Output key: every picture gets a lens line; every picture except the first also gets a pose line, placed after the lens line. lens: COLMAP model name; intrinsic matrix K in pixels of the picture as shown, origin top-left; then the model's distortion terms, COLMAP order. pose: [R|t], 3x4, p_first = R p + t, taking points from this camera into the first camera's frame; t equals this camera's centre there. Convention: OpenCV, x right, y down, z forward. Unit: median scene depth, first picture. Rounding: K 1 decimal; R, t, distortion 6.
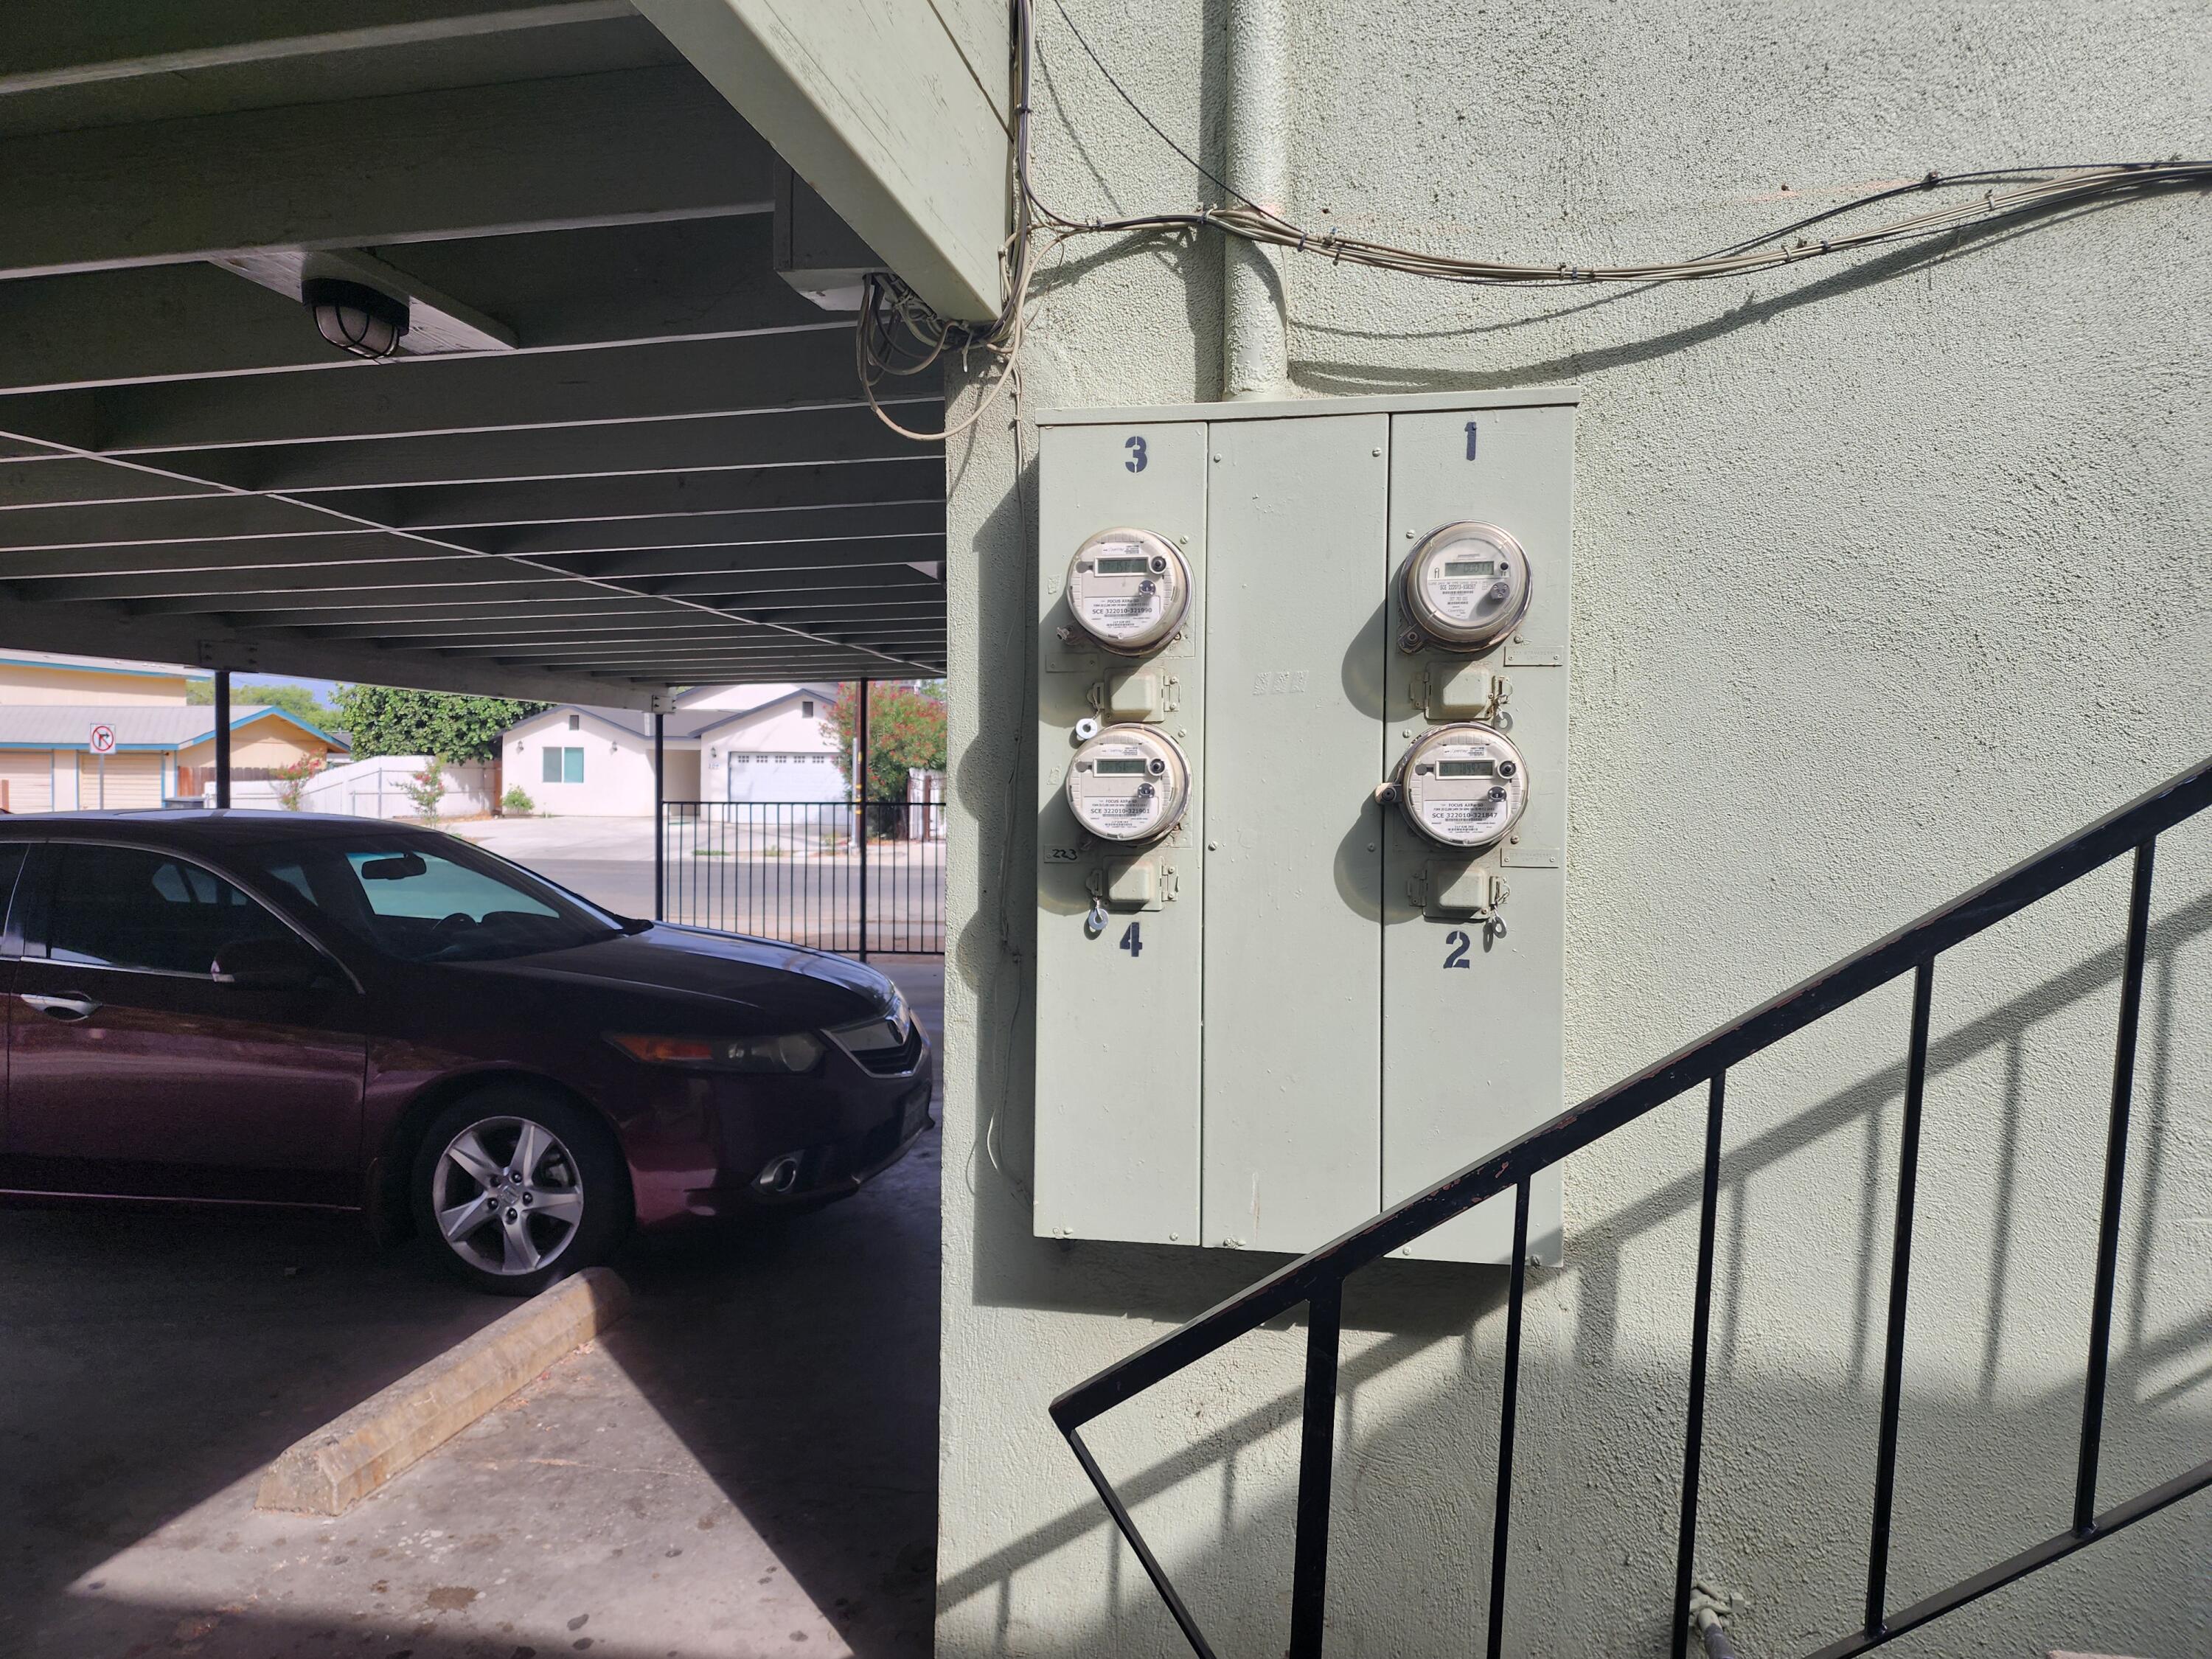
lens RADIAL K [[1487.8, 0, 1108.7], [0, 1487.8, 796.7], [0, 0, 1]] dist [0.055876, -0.046661]
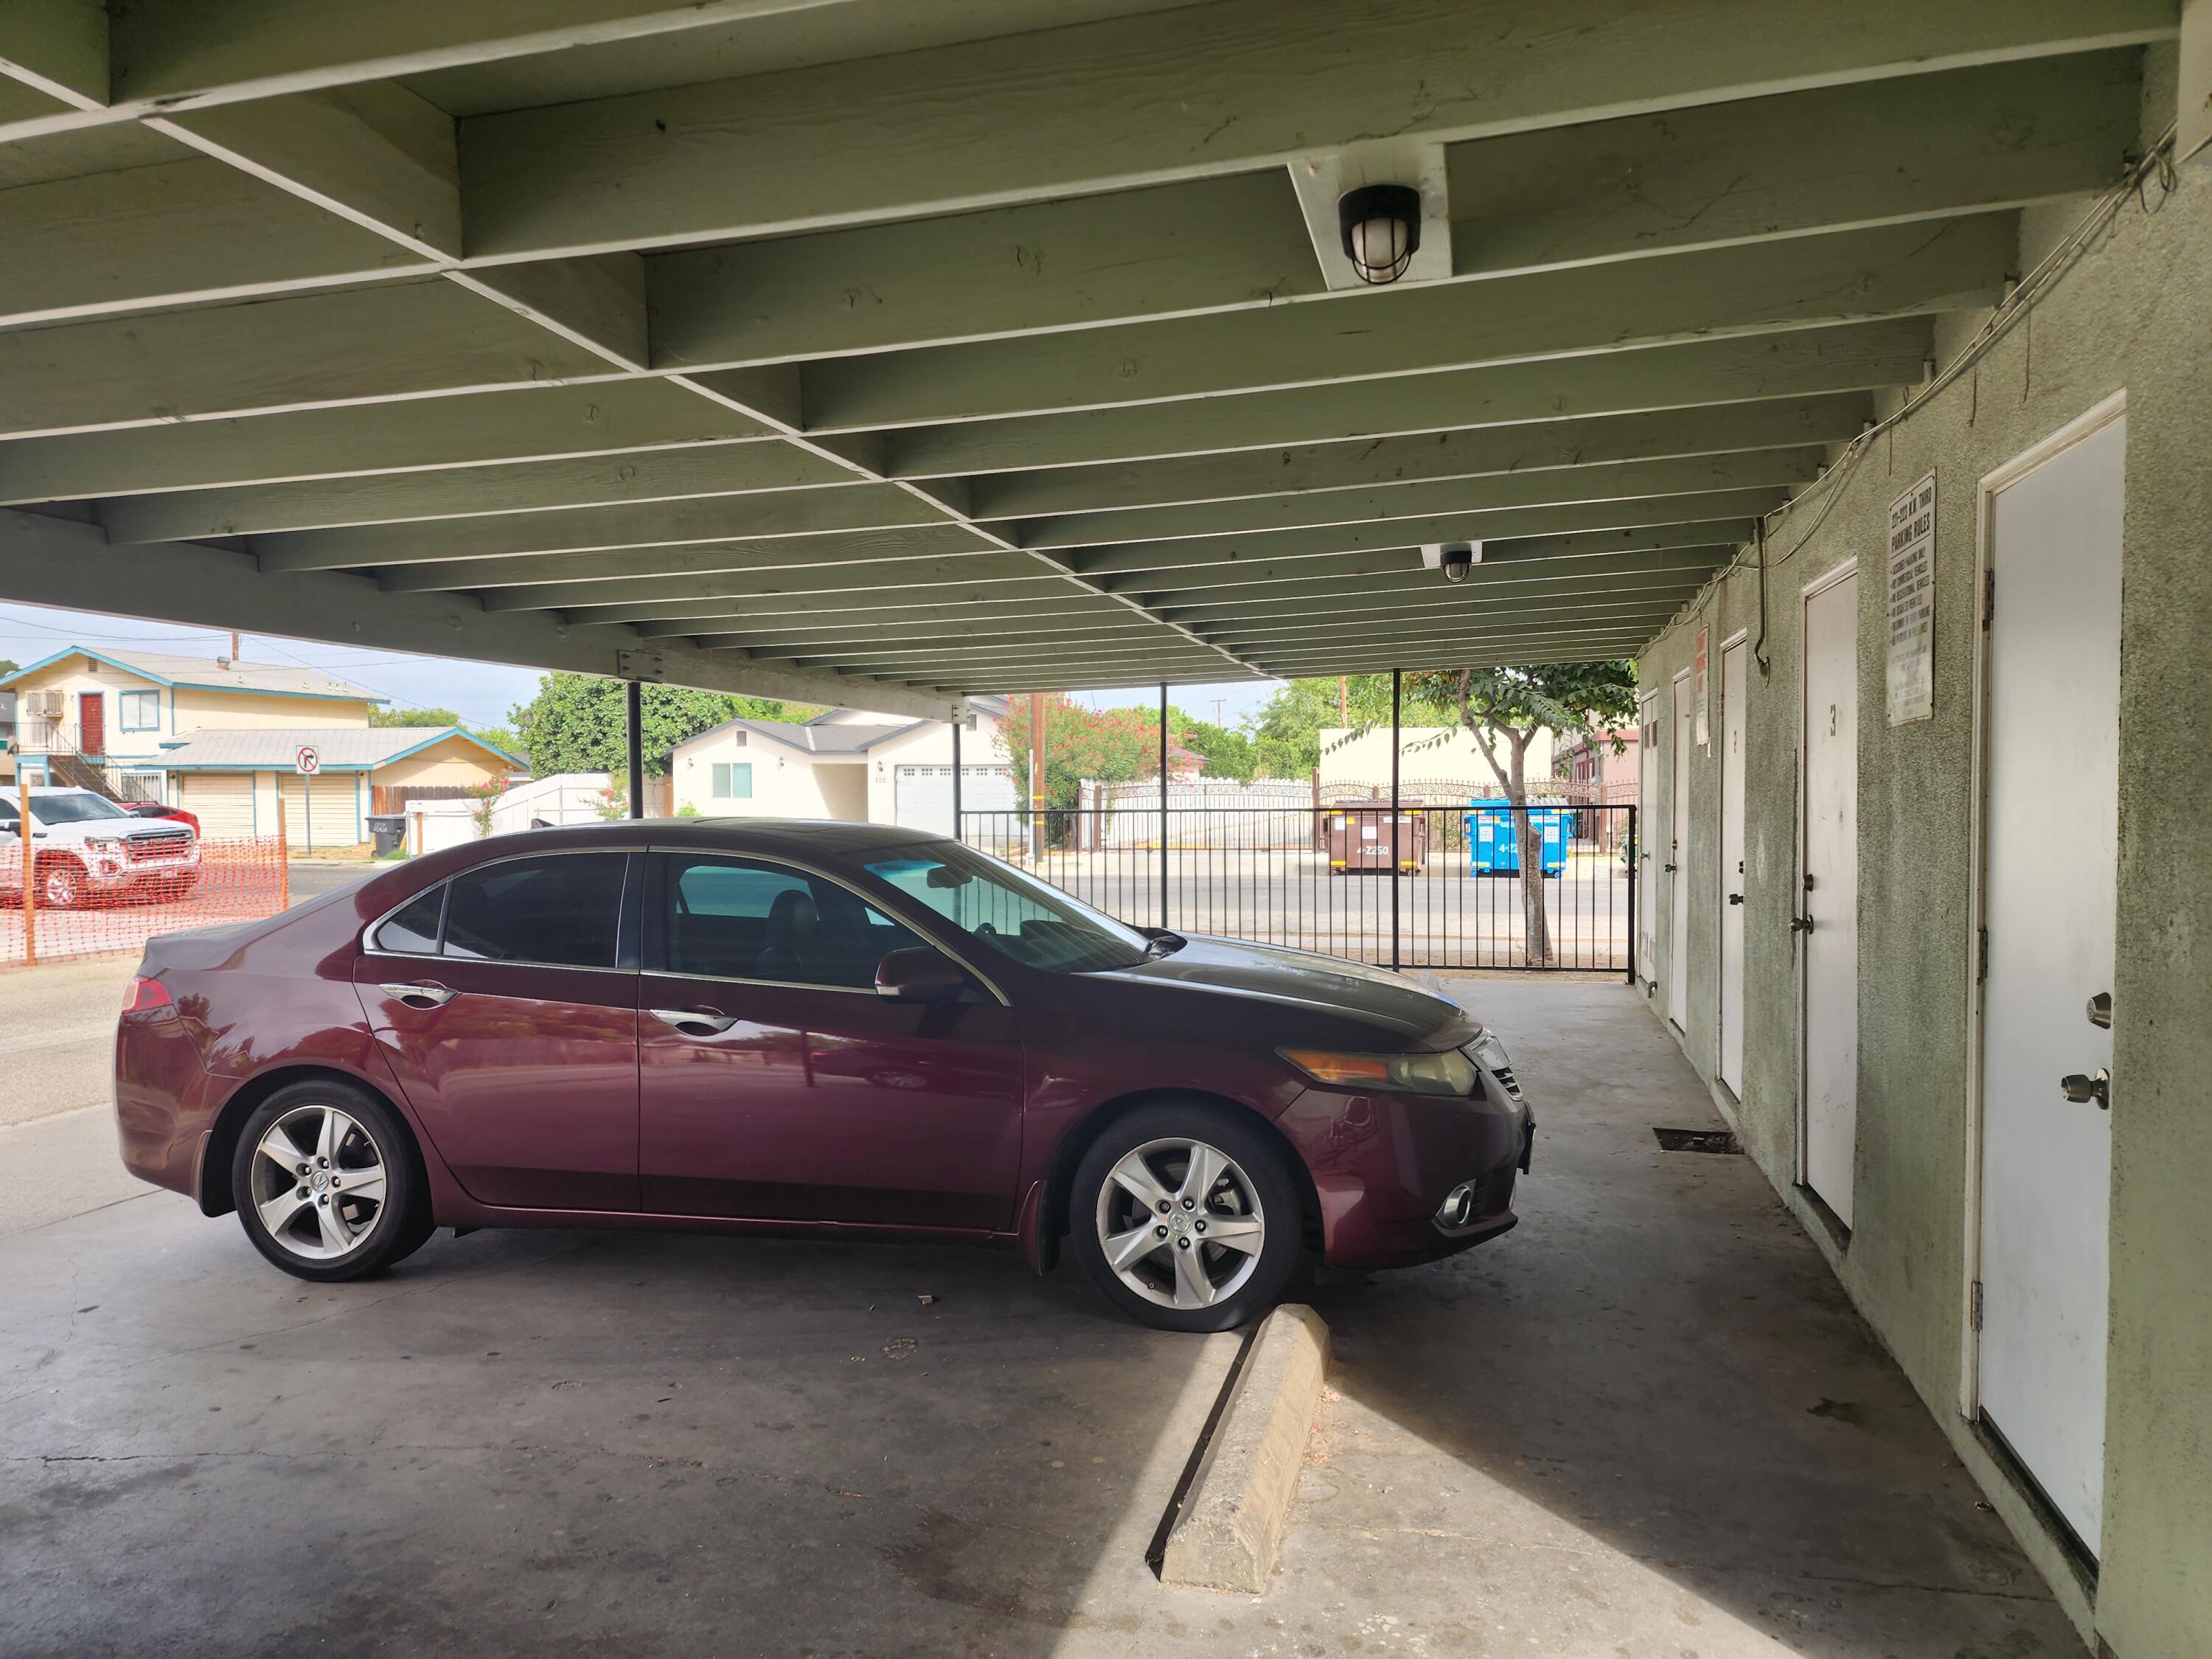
lens RADIAL K [[1472.2, 0, 1125.2], [0, 1472.2, 827.8], [0, 0, 1]] dist [0.105333, -0.111645]
pose [[0.997896, -0.011523, -0.063803, -0.130312], [0.012427, 0.999828, 0.013787, 0.002108], [0.063633, -0.014551, 0.997867, 0.027896]]
